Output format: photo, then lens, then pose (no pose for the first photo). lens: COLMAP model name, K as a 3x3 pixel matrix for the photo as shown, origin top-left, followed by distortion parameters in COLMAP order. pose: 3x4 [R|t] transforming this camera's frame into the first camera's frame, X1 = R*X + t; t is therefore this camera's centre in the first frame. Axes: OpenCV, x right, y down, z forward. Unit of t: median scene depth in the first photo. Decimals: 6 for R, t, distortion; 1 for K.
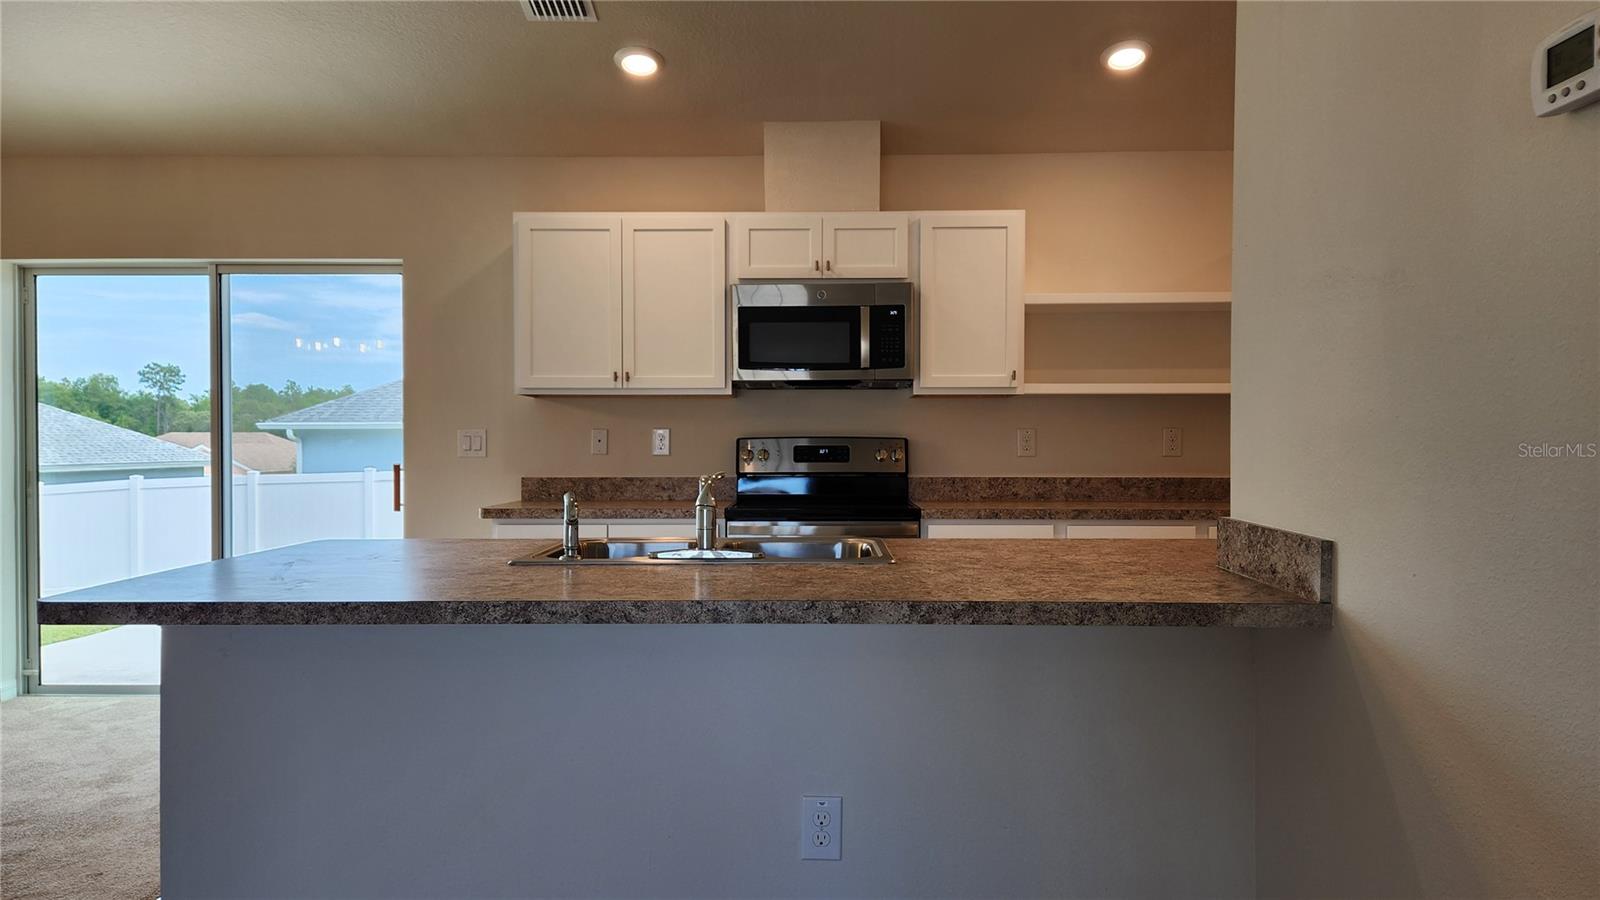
lens RADIAL K [[1072.9, 0, 791.7], [0, 1072.9, 454.6], [0, 0, 1]] dist [0.059663, -0.007067]
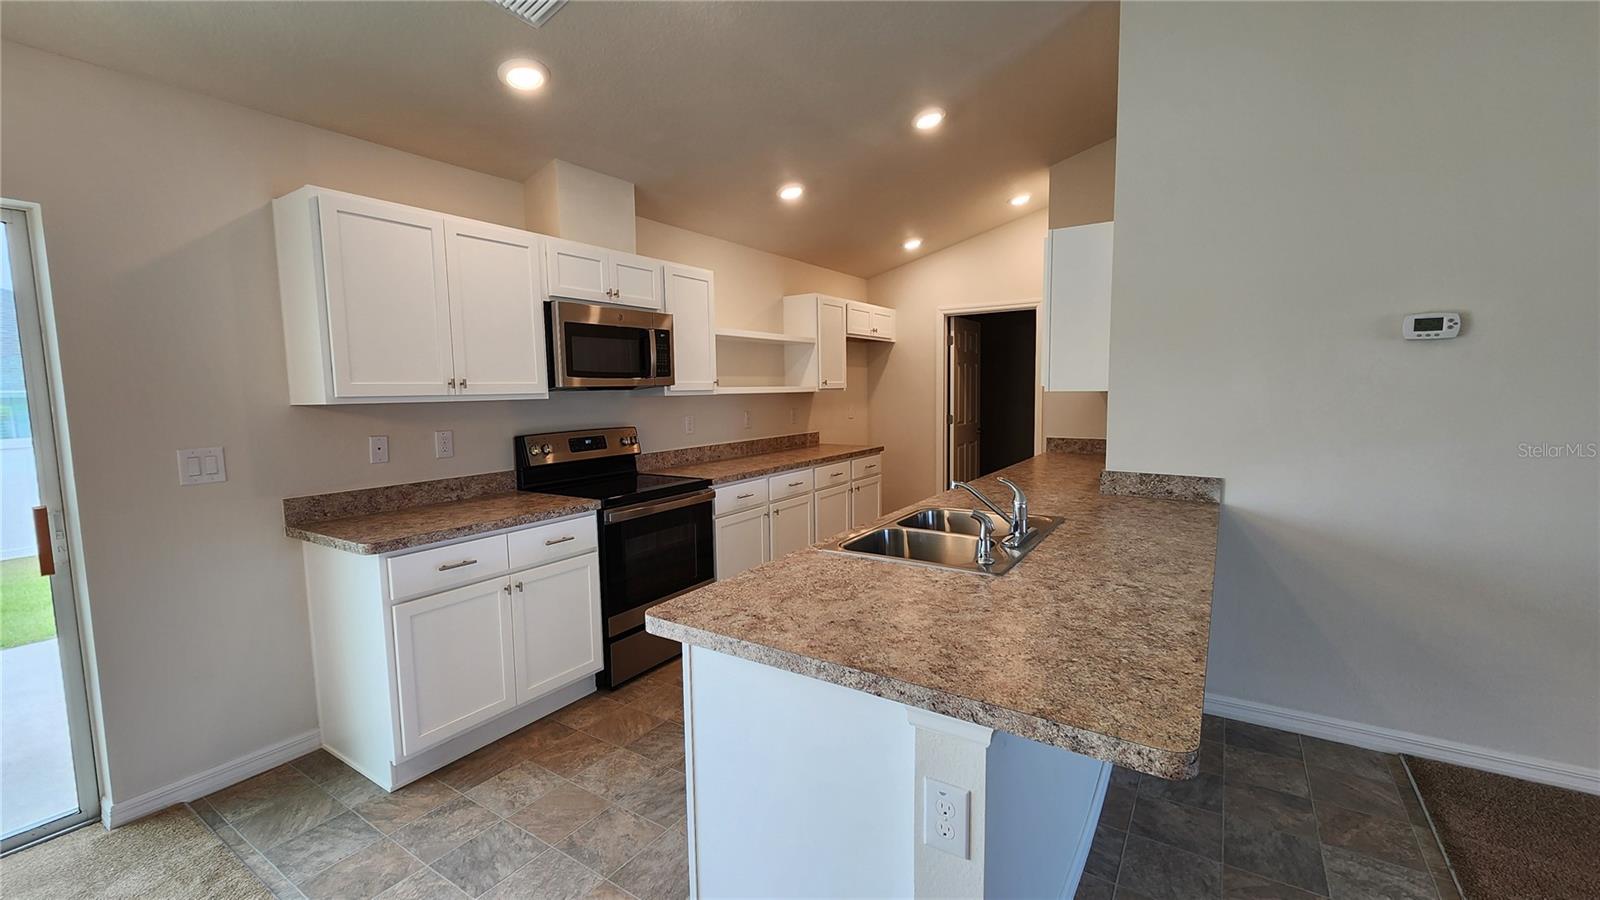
lens RADIAL K [[653.9, 0, 805.6], [0, 653.9, 445.1], [0, 0, 1]] dist [-0.000974, -0.001041]
pose [[0.520013, -0.083539, 0.850063, -0.504703], [0.024956, 0.996267, 0.082640, -0.057453], [-0.853794, -0.021760, 0.520157, 0.412321]]
